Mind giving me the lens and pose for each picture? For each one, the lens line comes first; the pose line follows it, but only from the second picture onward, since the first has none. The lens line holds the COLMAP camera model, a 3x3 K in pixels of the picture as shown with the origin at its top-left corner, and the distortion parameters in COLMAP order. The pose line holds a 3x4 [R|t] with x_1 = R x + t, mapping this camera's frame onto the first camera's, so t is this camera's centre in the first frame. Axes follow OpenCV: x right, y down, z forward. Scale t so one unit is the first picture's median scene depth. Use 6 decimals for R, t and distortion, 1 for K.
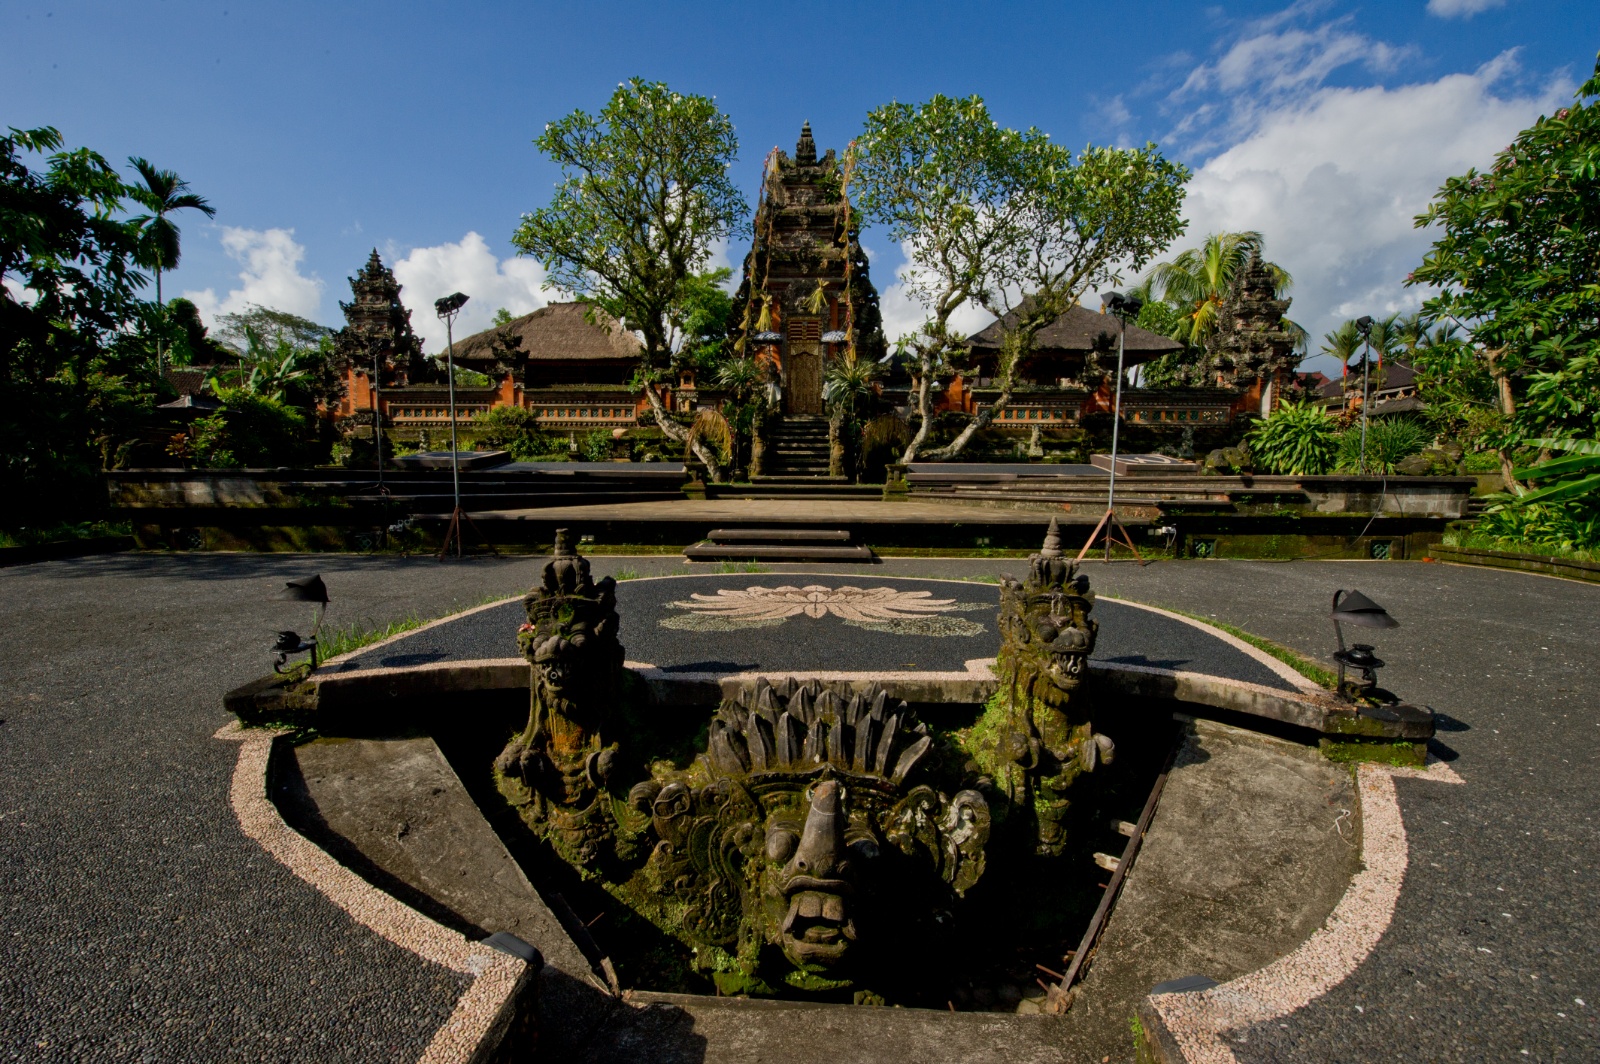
lens RADIAL K [[645.0, 0, 797.9], [0, 645.0, 531.4], [0, 0, 1]] dist [-0.015193, -0.001776]
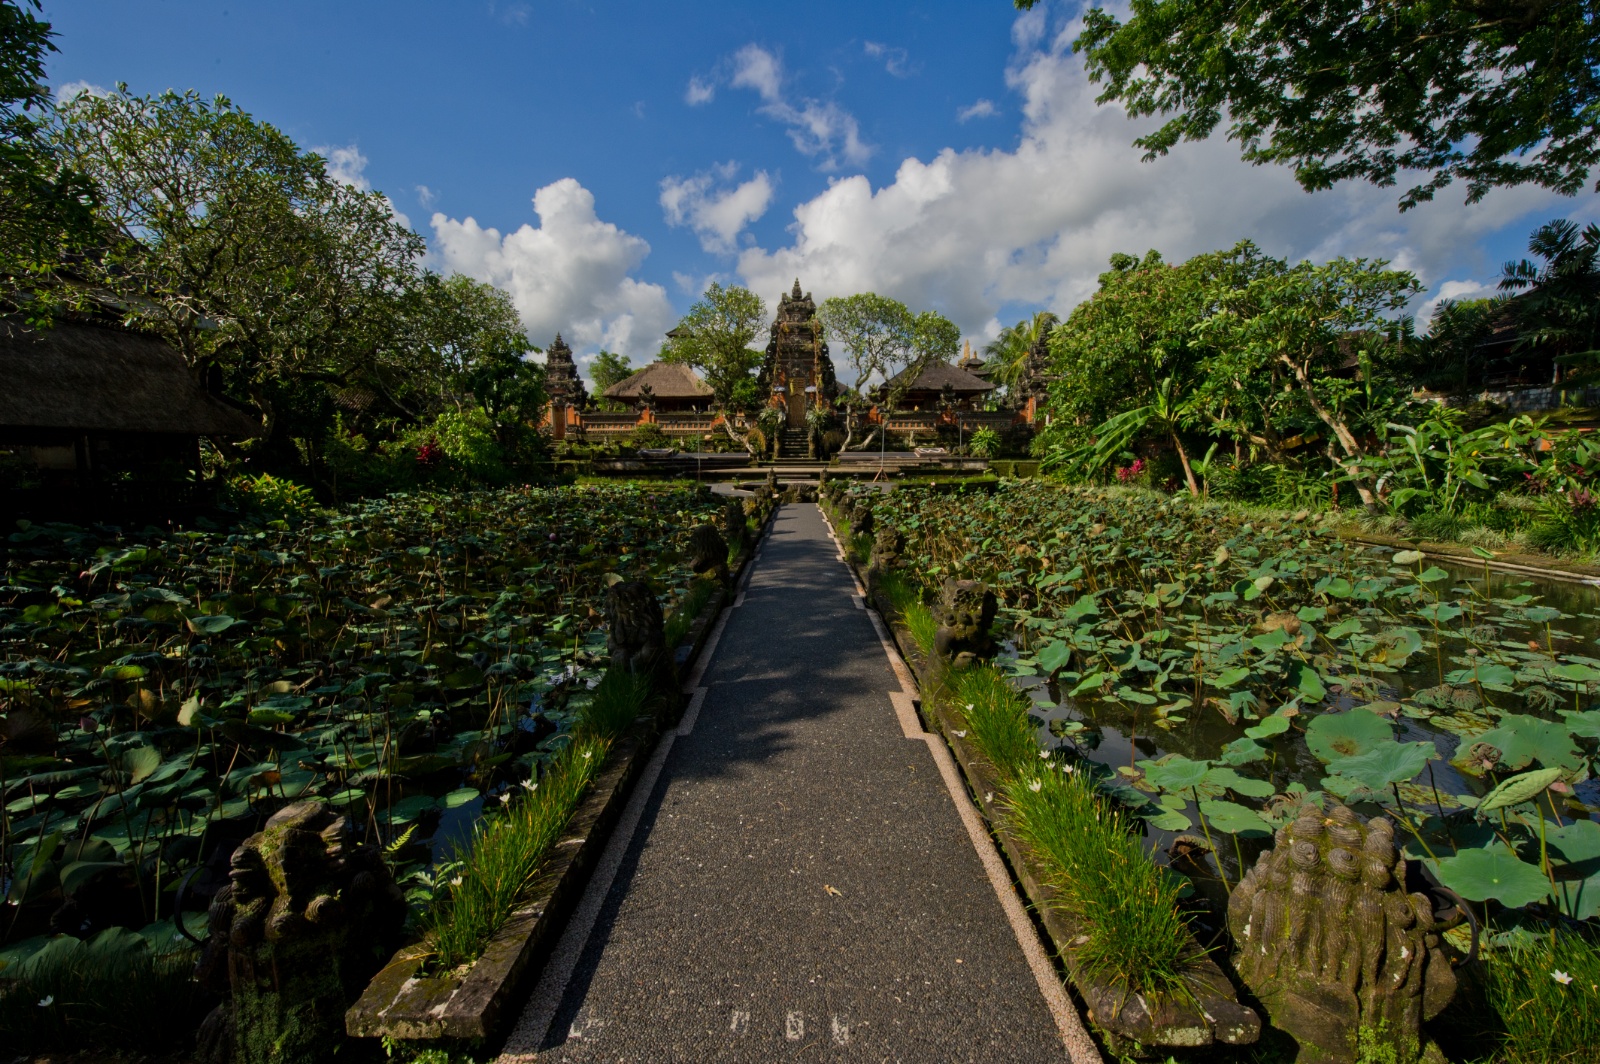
lens RADIAL K [[645.0, 0, 800.8], [0, 645.0, 534.6], [0, 0, 1]] dist [-0.015193, -0.001776]
pose [[0.999835, -0.010722, 0.014652, -0.012141], [0.010109, 0.999097, 0.041277, 0.073617], [-0.015081, -0.041122, 0.999040, -1.040411]]
